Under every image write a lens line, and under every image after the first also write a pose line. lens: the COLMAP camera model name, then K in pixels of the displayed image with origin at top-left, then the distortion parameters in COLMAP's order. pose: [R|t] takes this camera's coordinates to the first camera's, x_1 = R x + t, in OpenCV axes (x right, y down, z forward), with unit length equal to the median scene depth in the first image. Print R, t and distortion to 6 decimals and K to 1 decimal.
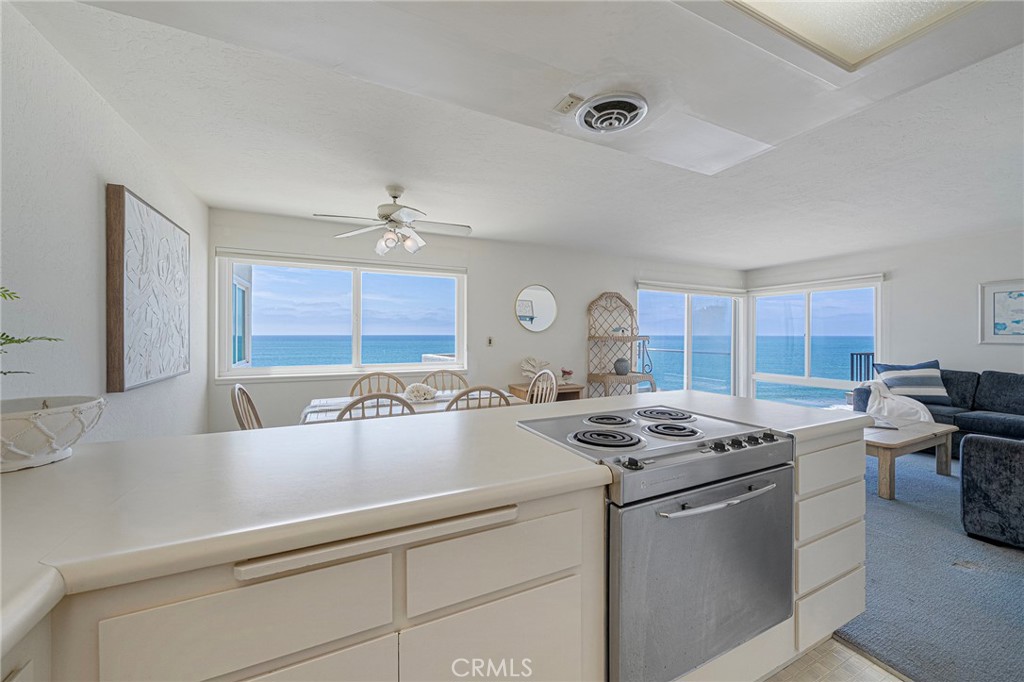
lens RADIAL K [[383.3, 0, 507.9], [0, 383.3, 335.0], [0, 0, 1]] dist [-0.001496, 0.000265]
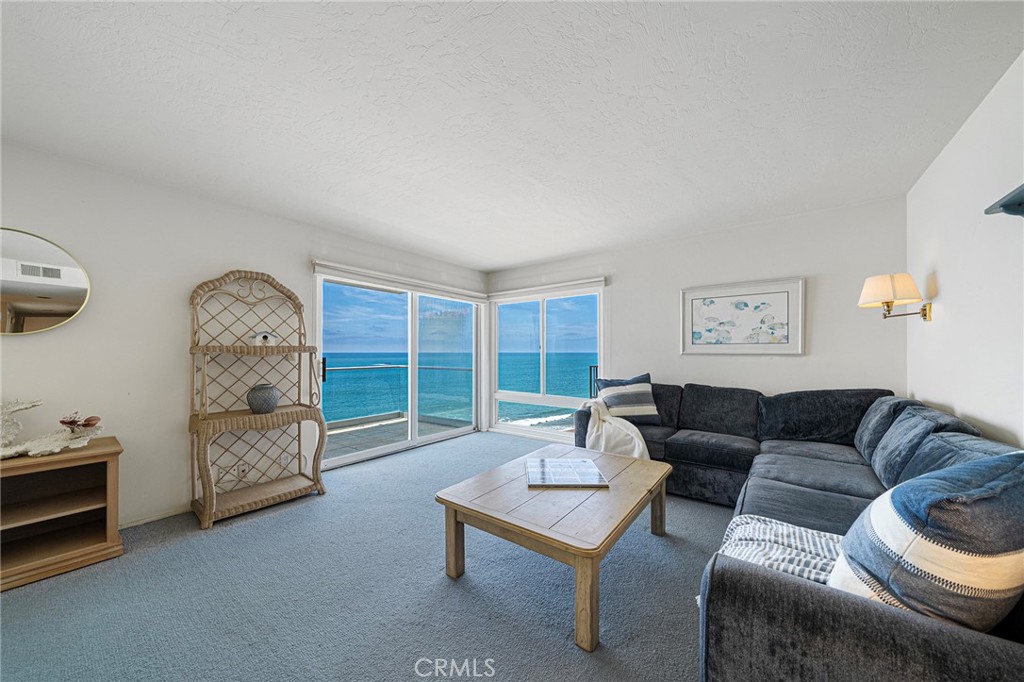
lens RADIAL K [[353.3, 0, 504.8], [0, 353.3, 350.3], [0, 0, 1]] dist [-0.001315, -0.000454]
pose [[0.893405, -0.001048, 0.449252, 0.416489], [0.003129, 0.999988, -0.003890, 0.013478], [-0.449242, 0.004881, 0.893397, 0.382233]]
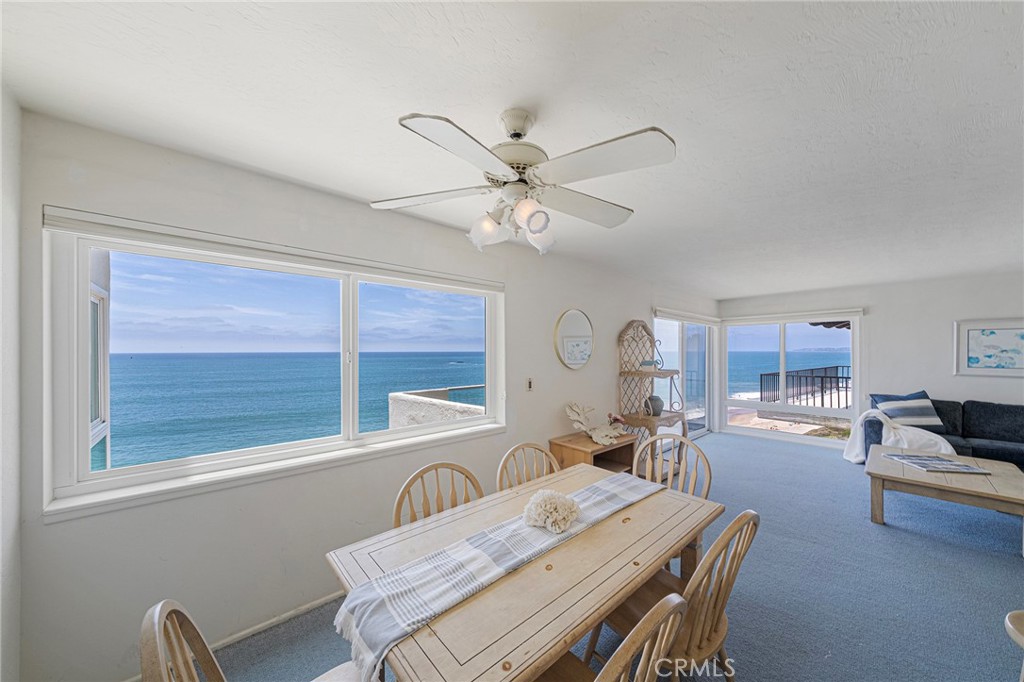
lens RADIAL K [[353.3, 0, 507.6], [0, 353.3, 351.4], [0, 0, 1]] dist [-0.001315, -0.000454]
pose [[0.959291, -0.003592, 0.282396, -0.272586], [0.003327, 0.999993, 0.001419, -0.046905], [-0.282399, -0.000421, 0.959297, 0.344711]]
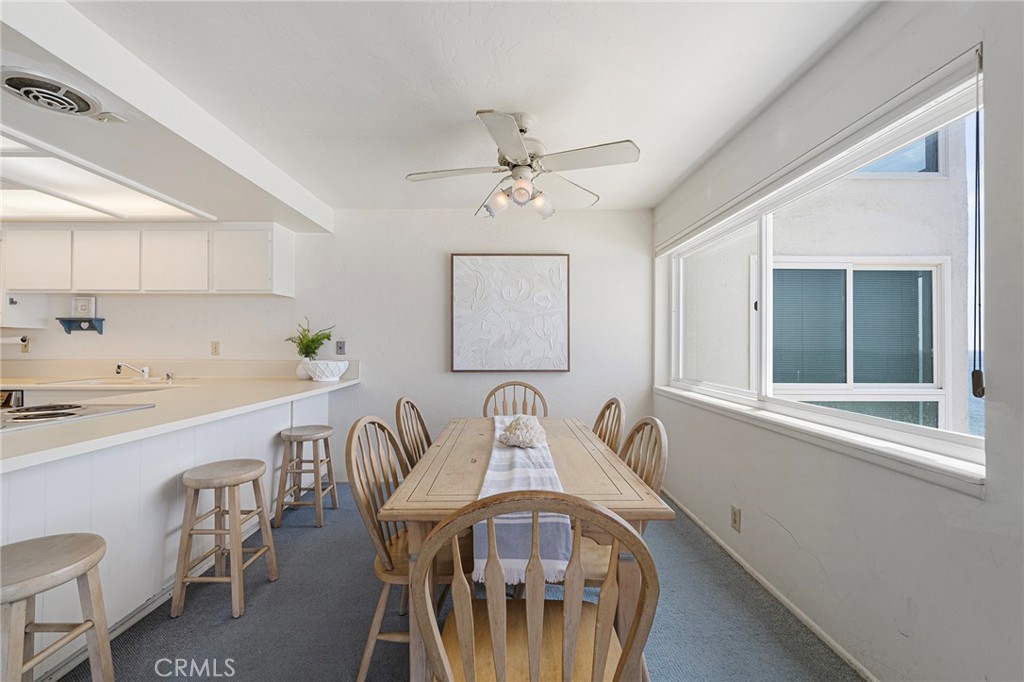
lens RADIAL K [[402.7, 0, 512.1], [0, 402.7, 341.3], [0, 0, 1]] dist [-0.002252, -0.000281]
pose [[-0.413447, -0.009993, -0.910473, 0.228005], [-0.004444, 0.999950, -0.008957, 0.009128], [0.910517, 0.000343, -0.413471, 0.799564]]
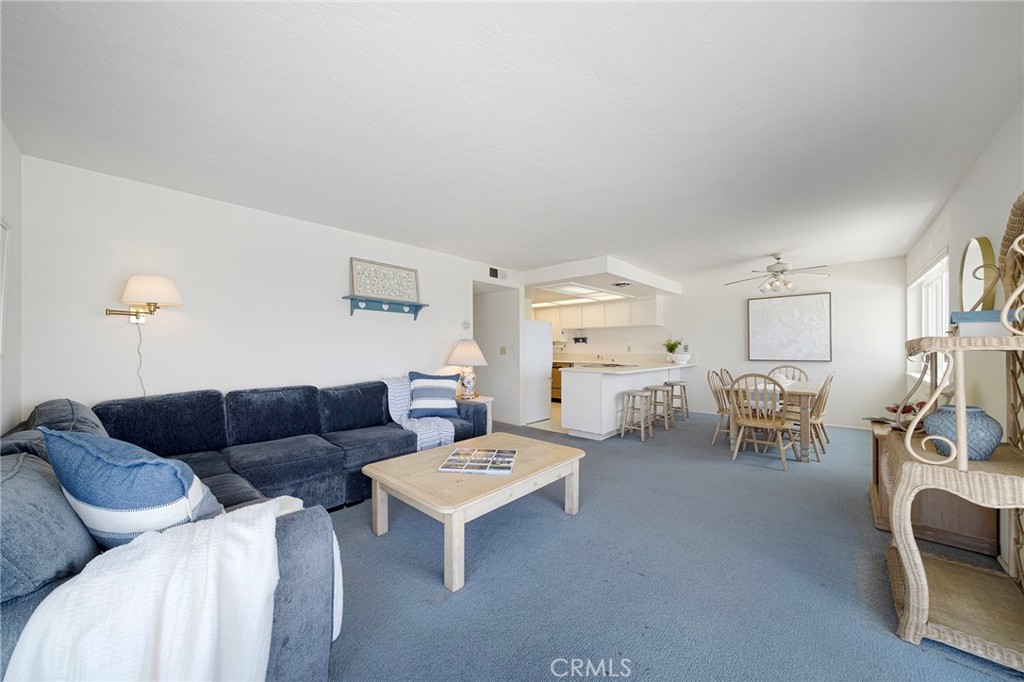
lens RADIAL K [[353.3, 0, 503.9], [0, 353.3, 345.3], [0, 0, 1]] dist [-0.001315, -0.000454]
pose [[-0.933049, 0.000413, -0.359749, 0.834650], [0.003429, 0.999964, -0.007746, 0.012001], [0.359732, -0.008461, -0.933017, 1.232352]]
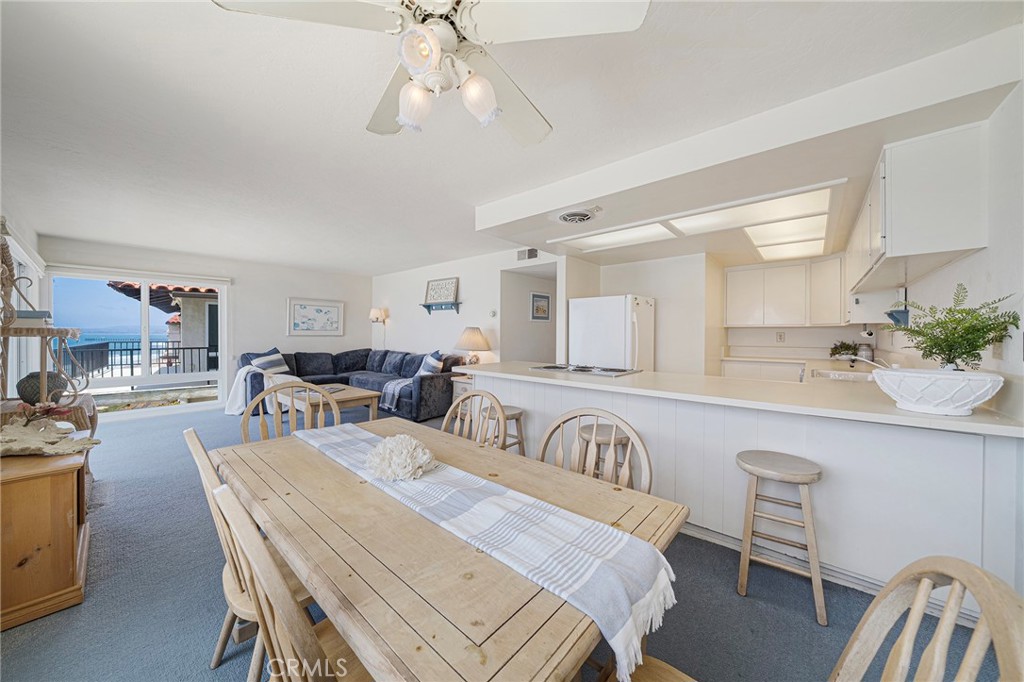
lens RADIAL K [[353.3, 0, 506.2], [0, 353.3, 335.0], [0, 0, 1]] dist [-0.001315, -0.000454]
pose [[-0.398224, -0.006338, 0.917266, -0.408811], [-0.005231, 0.999976, 0.004639, 0.007046], [-0.917273, -0.002951, -0.398247, 0.675278]]
